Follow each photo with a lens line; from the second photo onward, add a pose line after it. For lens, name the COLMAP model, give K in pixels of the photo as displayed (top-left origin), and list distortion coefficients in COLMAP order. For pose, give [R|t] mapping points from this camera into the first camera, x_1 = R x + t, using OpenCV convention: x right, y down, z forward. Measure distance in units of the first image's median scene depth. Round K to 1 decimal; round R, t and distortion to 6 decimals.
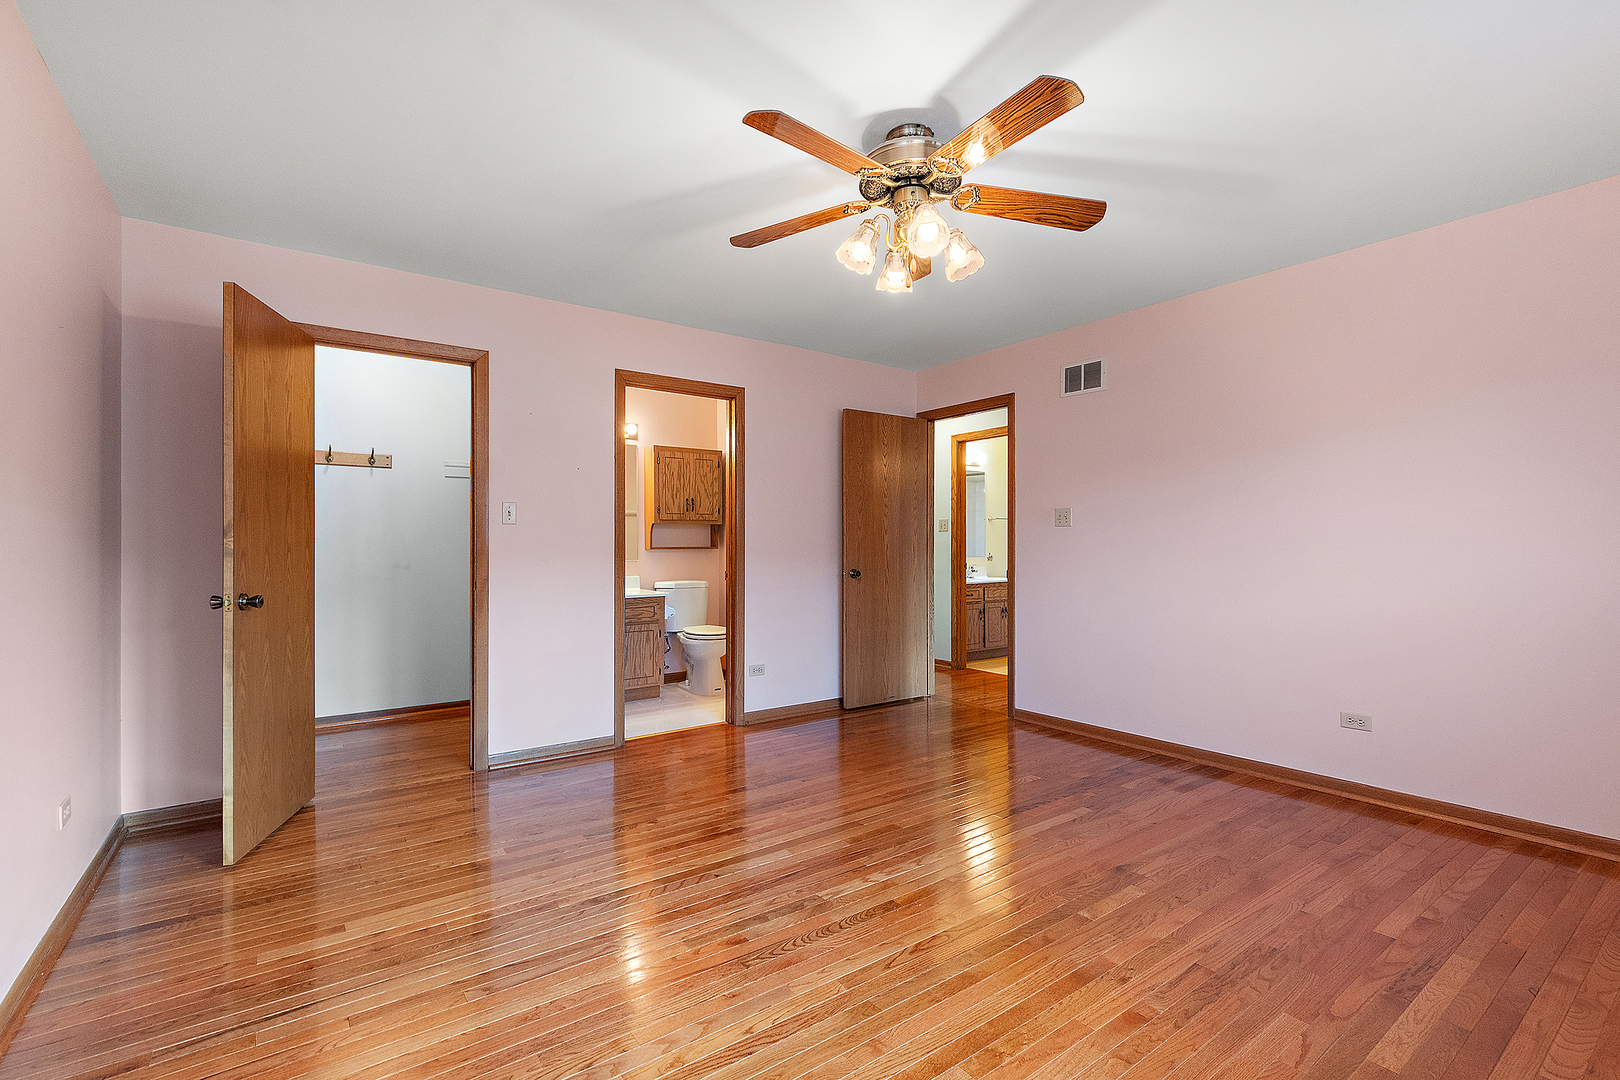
lens RADIAL K [[722.4, 0, 810.0], [0, 722.4, 540.0], [0, 0, 1]] dist [0.000365, -0.000115]
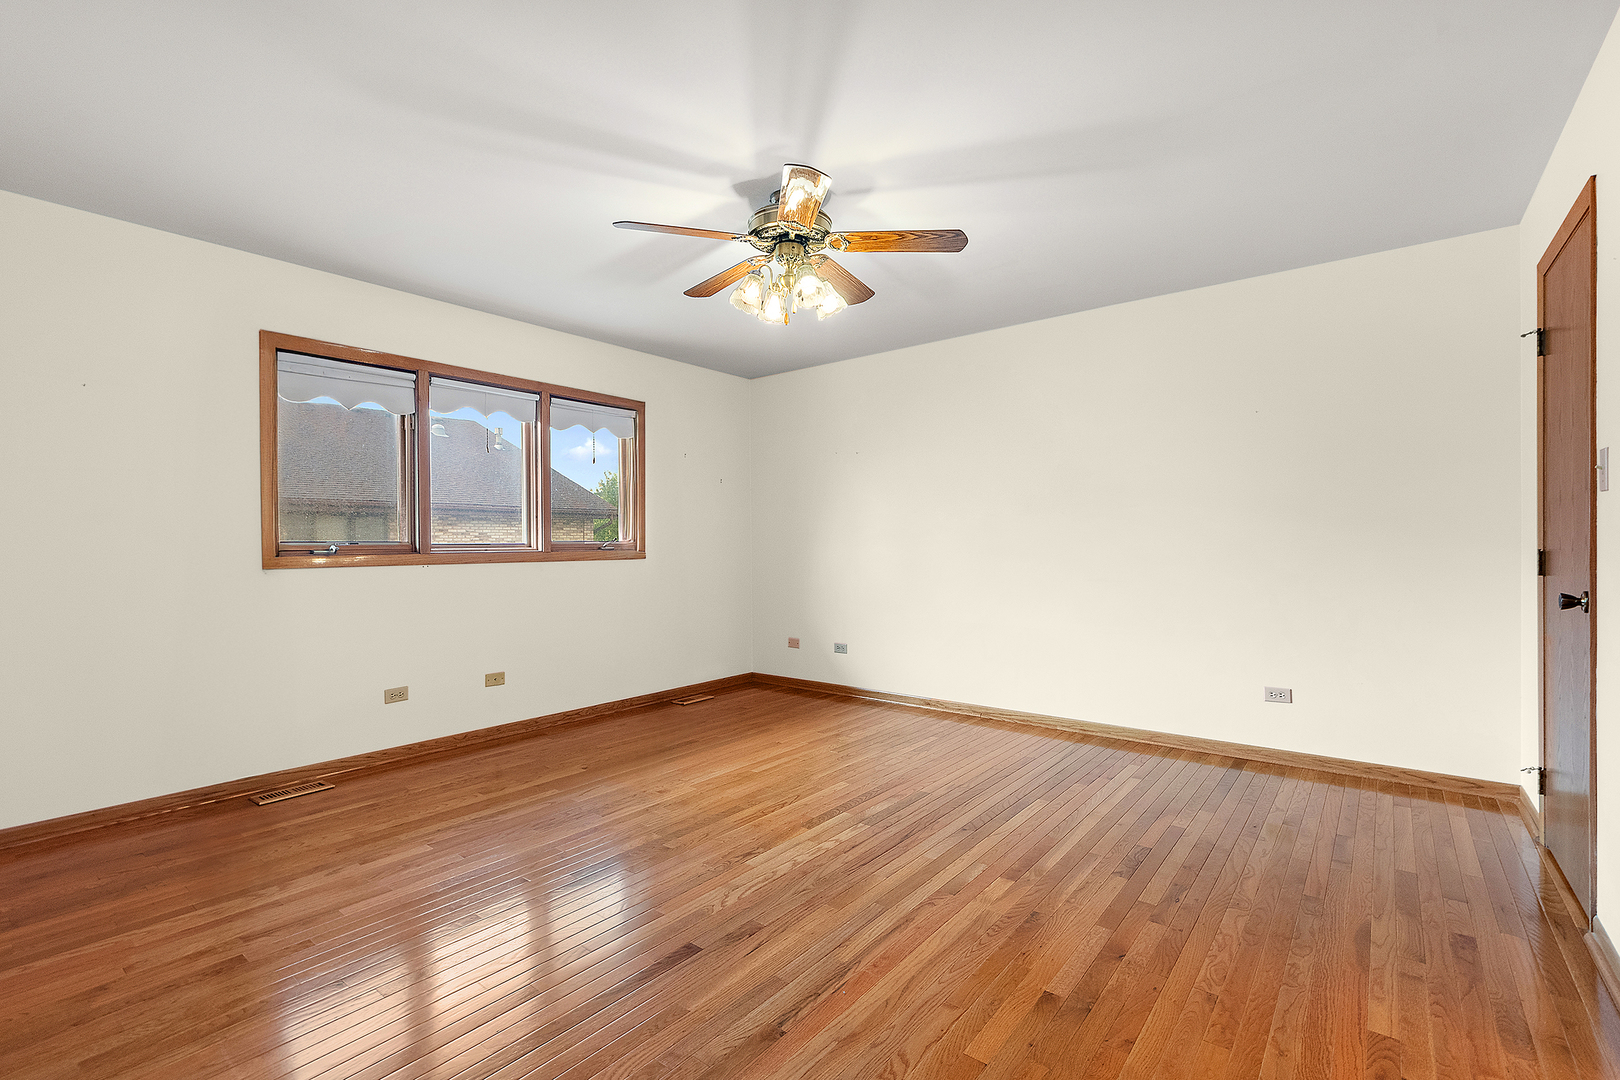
lens RADIAL K [[722.4, 0, 810.0], [0, 722.4, 540.0], [0, 0, 1]] dist [0.000365, -0.000115]
pose [[-0.962639, 0.003111, -0.270770, 0.238632], [0.003522, 0.999993, -0.001034, 0.004545], [0.270765, -0.001950, -0.962643, 1.176526]]
